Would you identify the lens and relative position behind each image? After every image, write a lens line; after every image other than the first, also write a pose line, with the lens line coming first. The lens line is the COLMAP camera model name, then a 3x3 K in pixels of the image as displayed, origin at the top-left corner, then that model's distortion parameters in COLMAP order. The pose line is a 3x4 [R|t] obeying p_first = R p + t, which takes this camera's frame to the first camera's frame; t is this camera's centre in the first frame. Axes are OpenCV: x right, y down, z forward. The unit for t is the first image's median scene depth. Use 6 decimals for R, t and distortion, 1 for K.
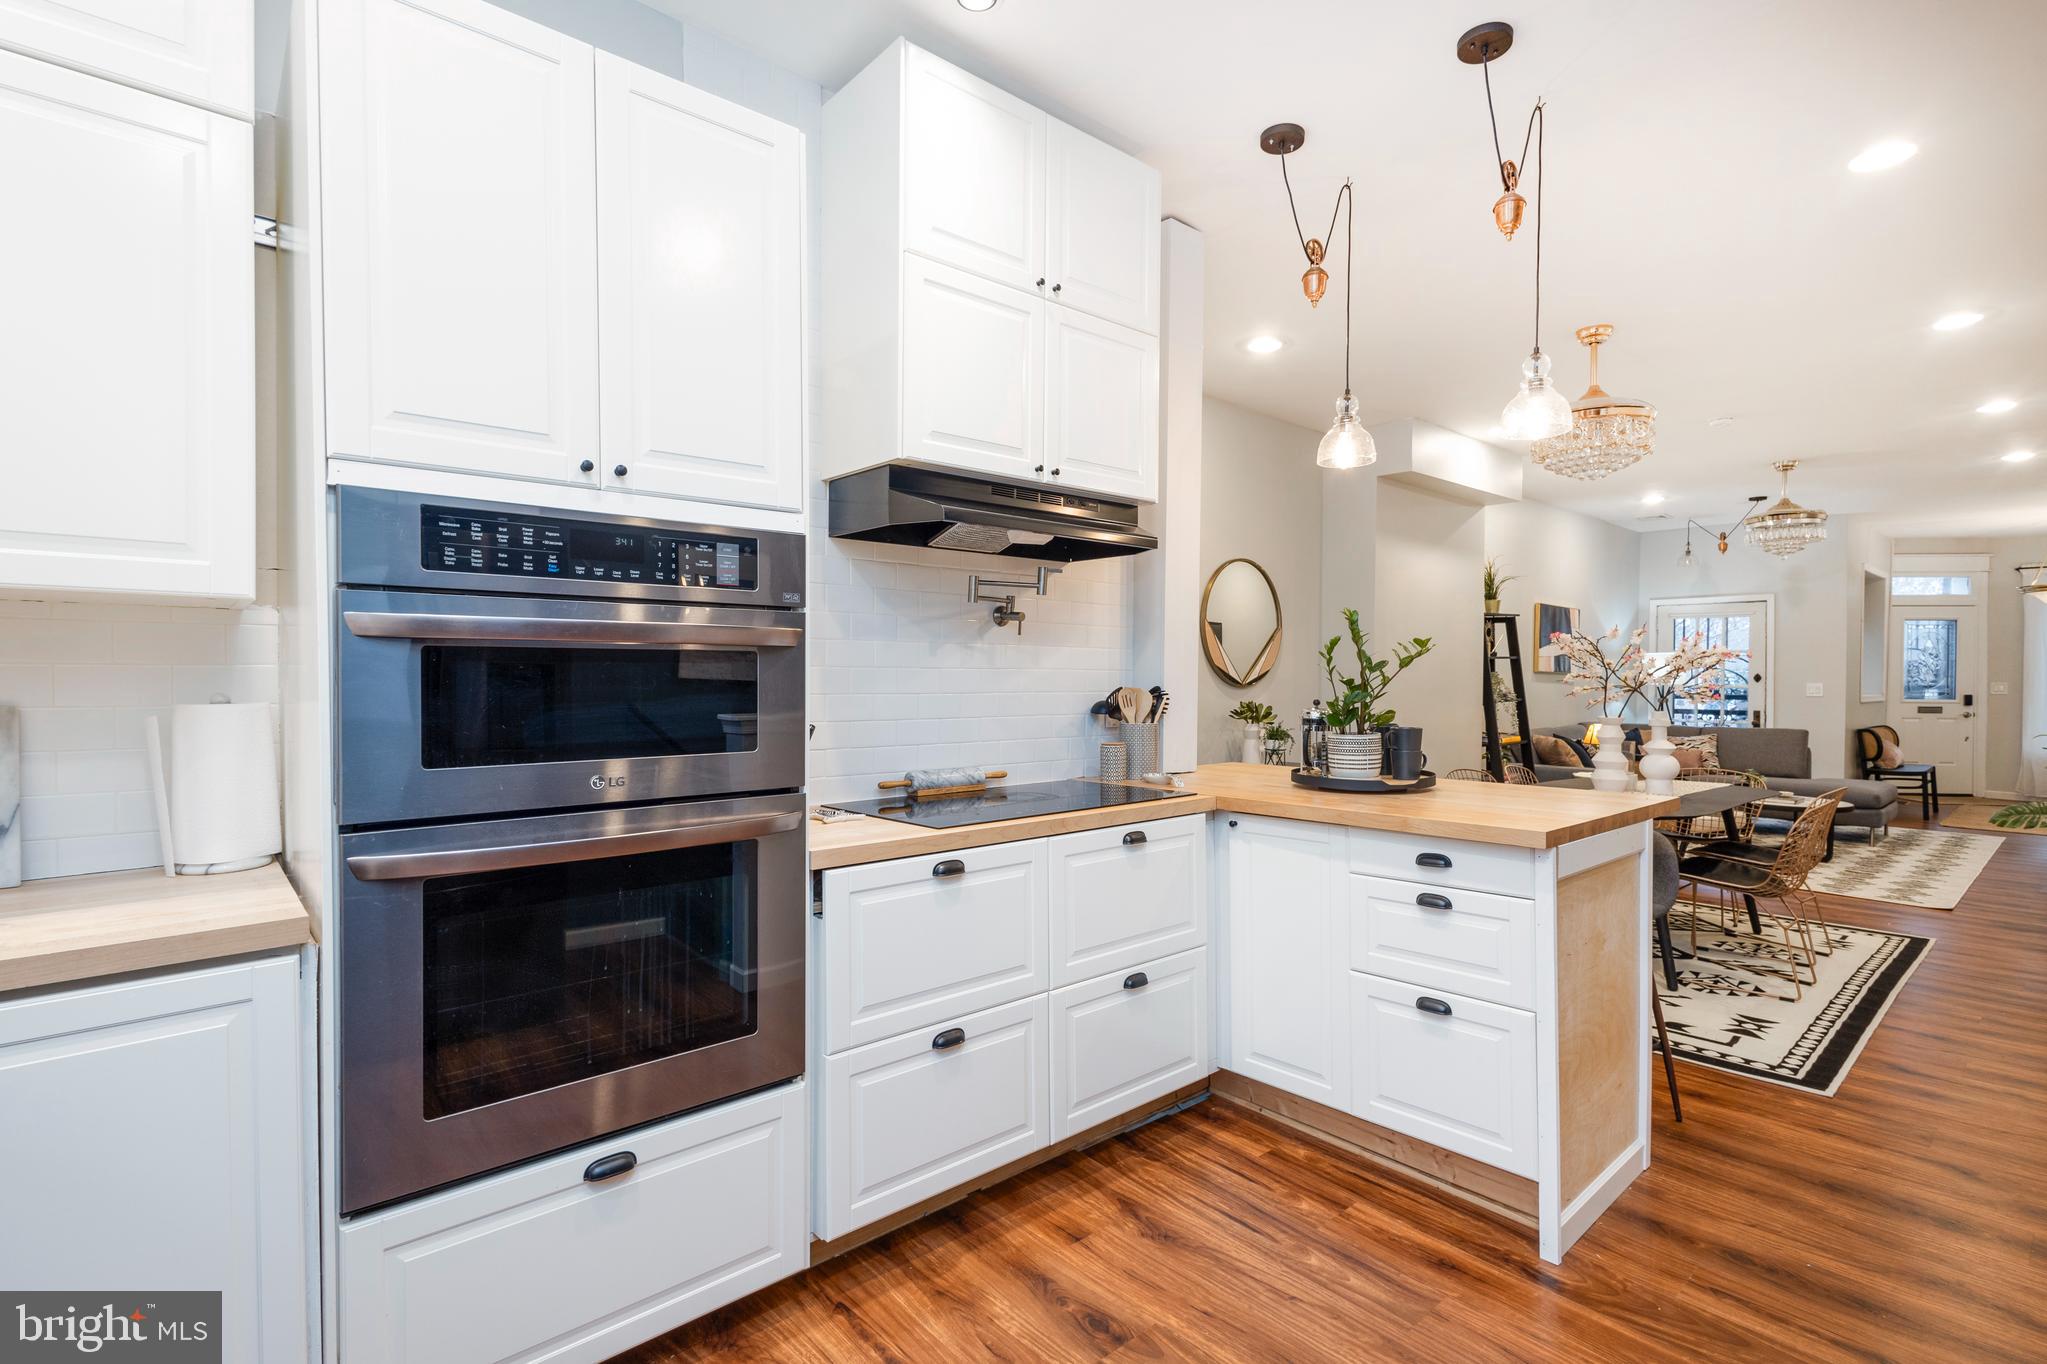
lens RADIAL K [[945.9, 0, 1021.9], [0, 945.9, 699.1], [0, 0, 1]] dist [0.011147, -0.002285]
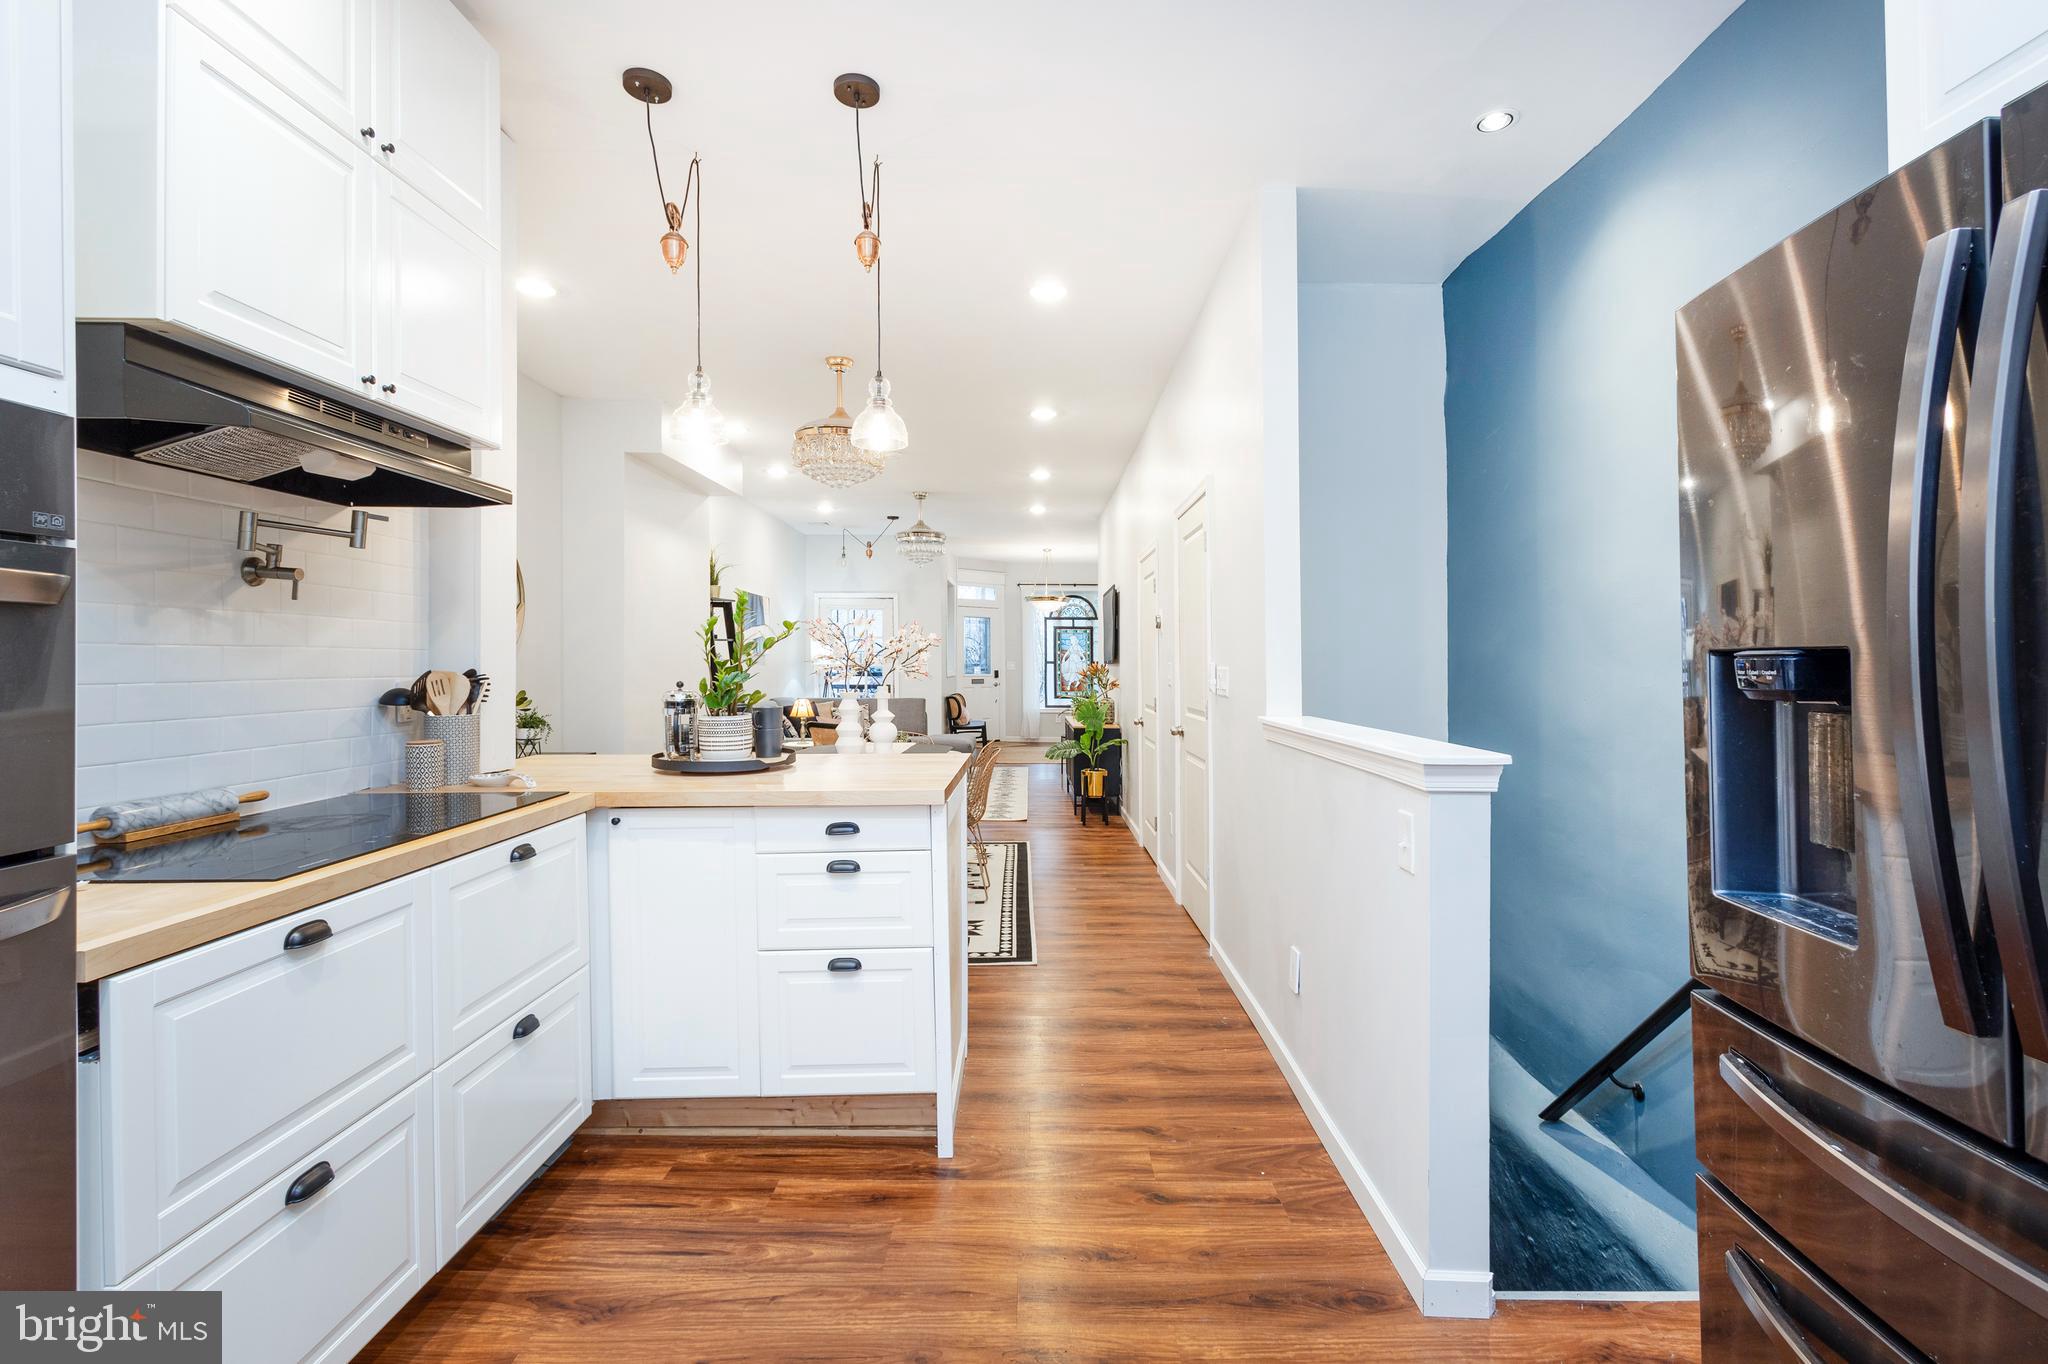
lens RADIAL K [[946.3, 0, 1022.6], [0, 946.3, 665.3], [0, 0, 1]] dist [0.011147, -0.002285]
pose [[0.661968, -0.006162, 0.749507, -0.195993], [0.018158, 0.999805, -0.007817, -0.002023], [-0.749312, 0.018784, 0.661950, 0.113387]]
